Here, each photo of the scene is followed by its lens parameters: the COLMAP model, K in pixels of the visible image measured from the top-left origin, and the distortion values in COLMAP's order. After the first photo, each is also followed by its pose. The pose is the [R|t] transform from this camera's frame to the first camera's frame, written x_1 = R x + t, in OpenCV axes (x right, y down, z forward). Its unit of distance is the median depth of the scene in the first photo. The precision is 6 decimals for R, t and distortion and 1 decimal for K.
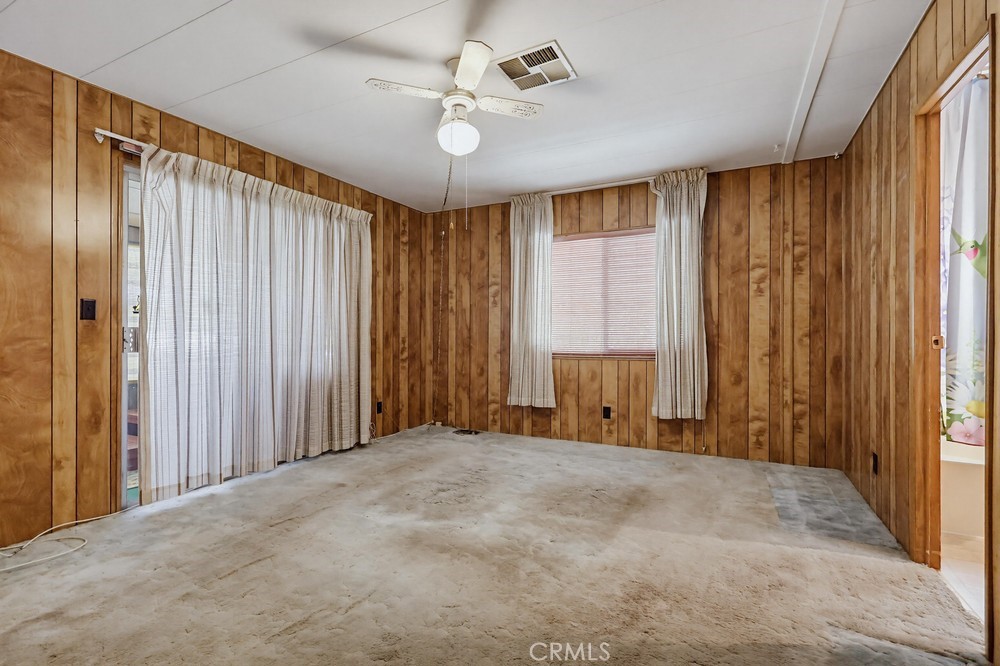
lens RADIAL K [[465.1, 0, 496.4], [0, 465.1, 332.9], [0, 0, 1]] dist [-0.003789, 0.000975]
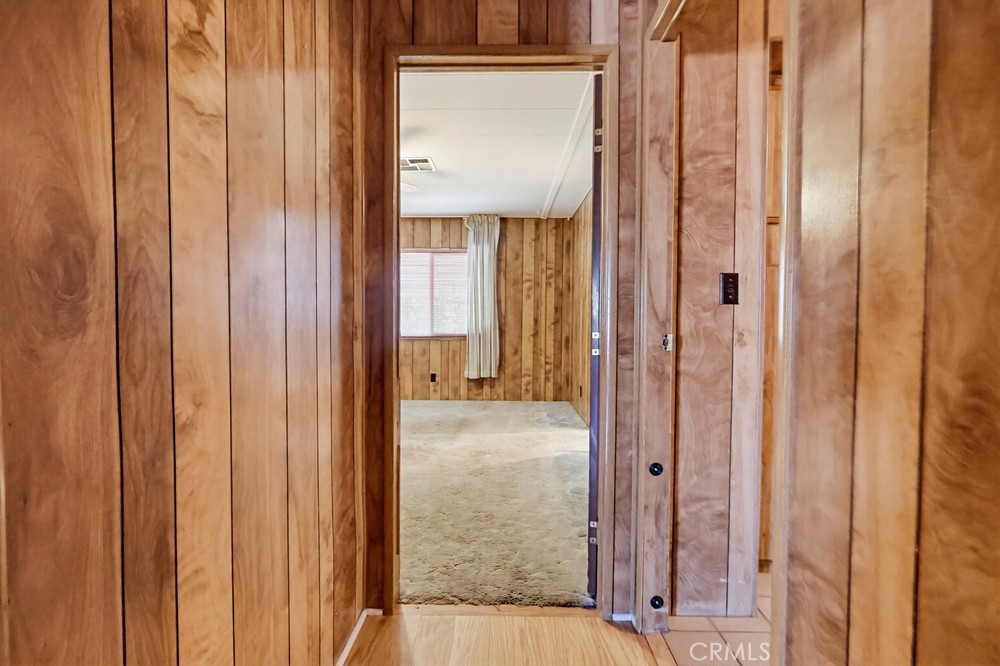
lens RADIAL K [[465.1, 0, 498.4], [0, 465.1, 330.3], [0, 0, 1]] dist [-0.003789, 0.000975]
pose [[0.896264, -0.005467, 0.443487, -0.242253], [-0.007525, 0.999593, 0.027531, -0.014853], [-0.443457, -0.028012, 0.895858, -0.401736]]
